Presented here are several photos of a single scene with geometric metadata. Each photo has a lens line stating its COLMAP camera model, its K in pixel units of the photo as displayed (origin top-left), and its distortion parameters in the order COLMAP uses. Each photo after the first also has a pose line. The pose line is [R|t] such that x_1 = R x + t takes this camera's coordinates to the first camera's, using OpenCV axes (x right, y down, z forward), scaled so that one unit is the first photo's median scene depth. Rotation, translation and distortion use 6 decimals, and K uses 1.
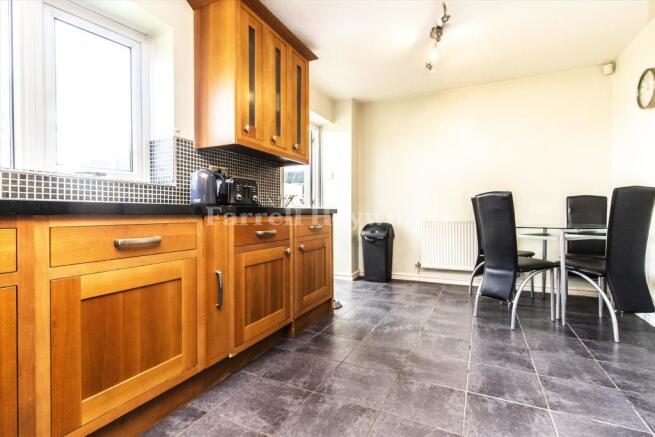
lens RADIAL K [[317.6, 0, 327.5], [0, 317.6, 218.5], [0, 0, 1]] dist [-0.000717, -0.000249]
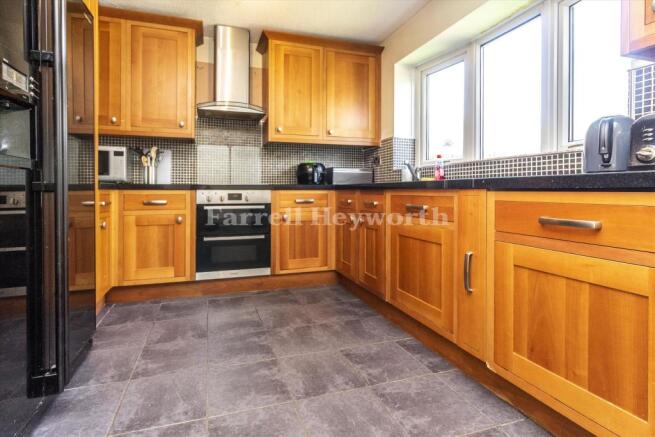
lens RADIAL K [[324.0, 0, 311.9], [0, 324.0, 187.9], [0, 0, 1]] dist [0.000955, -0.000127]
pose [[-0.726132, -0.001776, -0.687553, 0.576650], [-0.005437, 0.999980, 0.003158, -0.014094], [0.687534, 0.006031, -0.726127, 1.285363]]
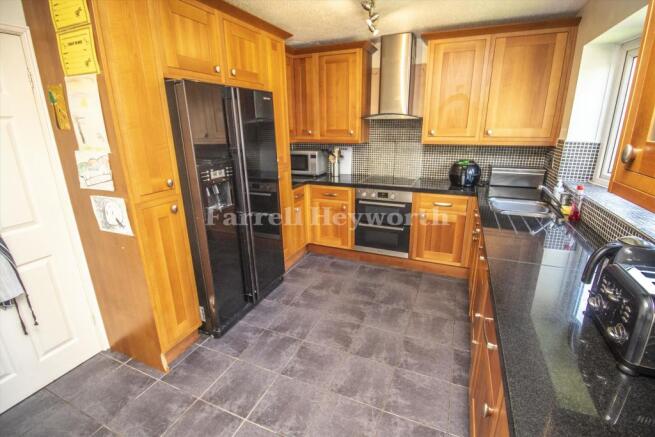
lens RADIAL K [[317.6, 0, 327.5], [0, 317.6, 218.5], [0, 0, 1]] dist [-0.000717, -0.000249]
pose [[-0.998894, 0.026836, -0.038617, 0.170503], [0.014029, 0.953842, 0.299980, -0.425750], [0.044885, 0.299106, -0.953164, 1.775048]]
